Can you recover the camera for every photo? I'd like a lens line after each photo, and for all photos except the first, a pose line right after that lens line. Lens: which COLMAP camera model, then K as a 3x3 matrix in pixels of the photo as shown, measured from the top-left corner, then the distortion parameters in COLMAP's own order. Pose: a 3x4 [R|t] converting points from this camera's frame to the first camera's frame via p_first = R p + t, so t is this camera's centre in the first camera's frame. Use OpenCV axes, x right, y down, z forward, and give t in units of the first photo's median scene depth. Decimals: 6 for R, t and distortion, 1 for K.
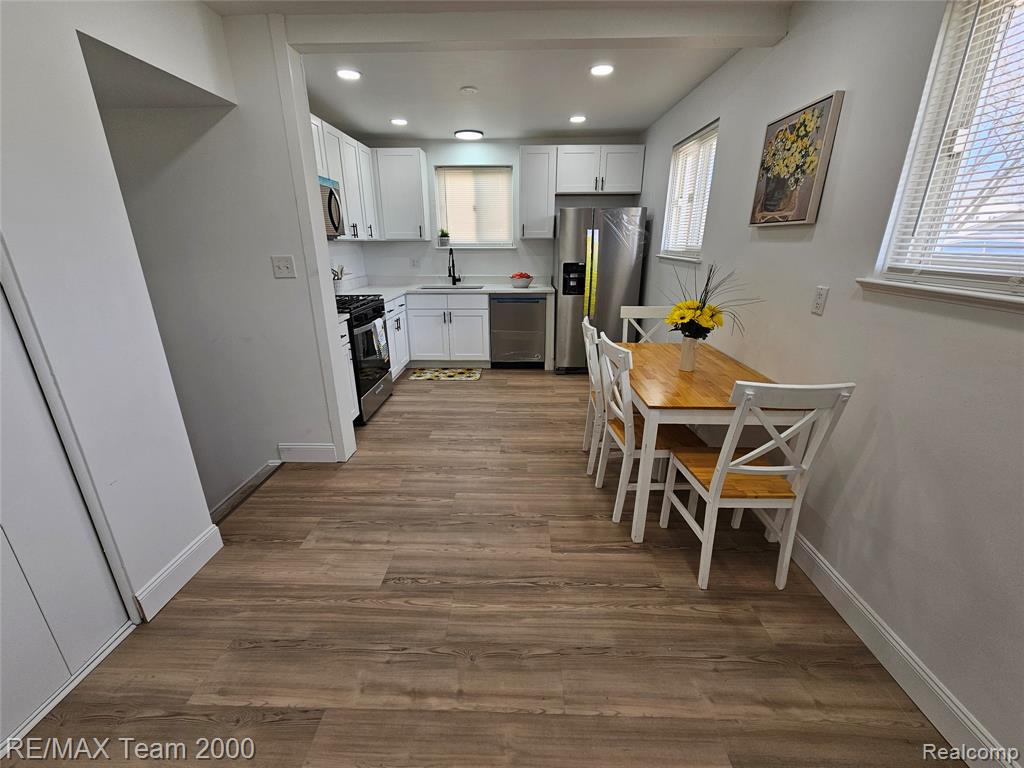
lens RADIAL K [[420.2, 0, 509.4], [0, 420.2, 383.1], [0, 0, 1]] dist [0.003141, -0.000493]
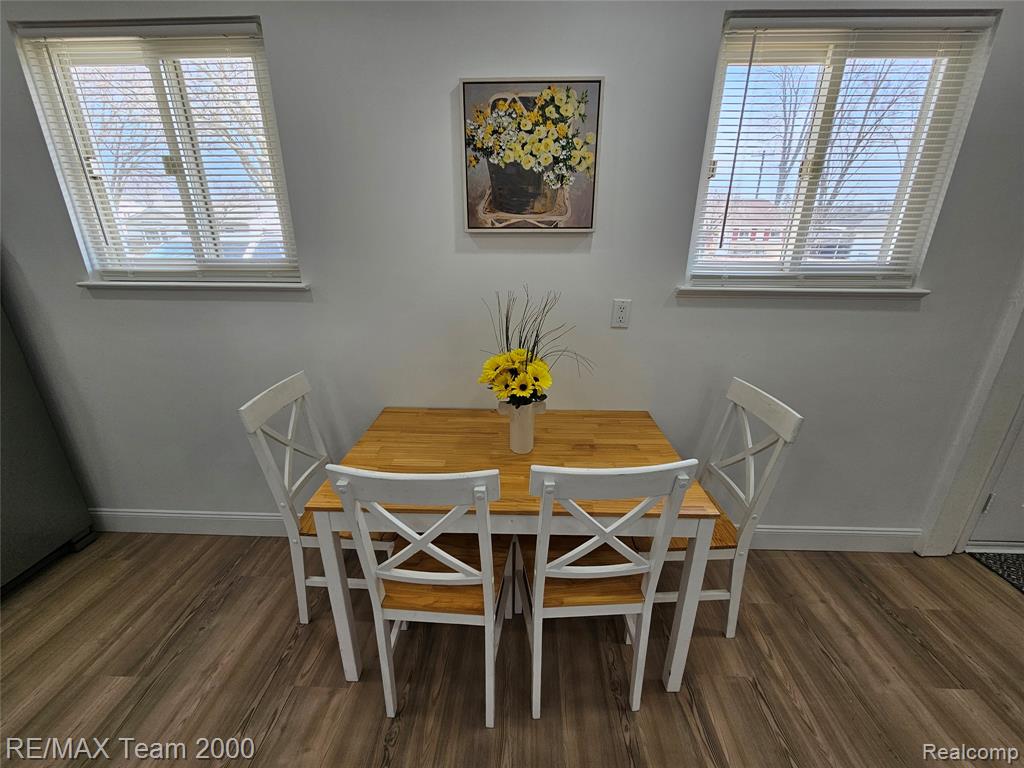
lens RADIAL K [[420.2, 0, 511.9], [0, 420.2, 389.9], [0, 0, 1]] dist [0.003141, -0.000493]
pose [[0.008517, -0.338218, 0.941029, -0.096978], [0.321184, 0.892124, 0.317734, -0.185189], [-0.946979, 0.299537, 0.116229, 0.511369]]
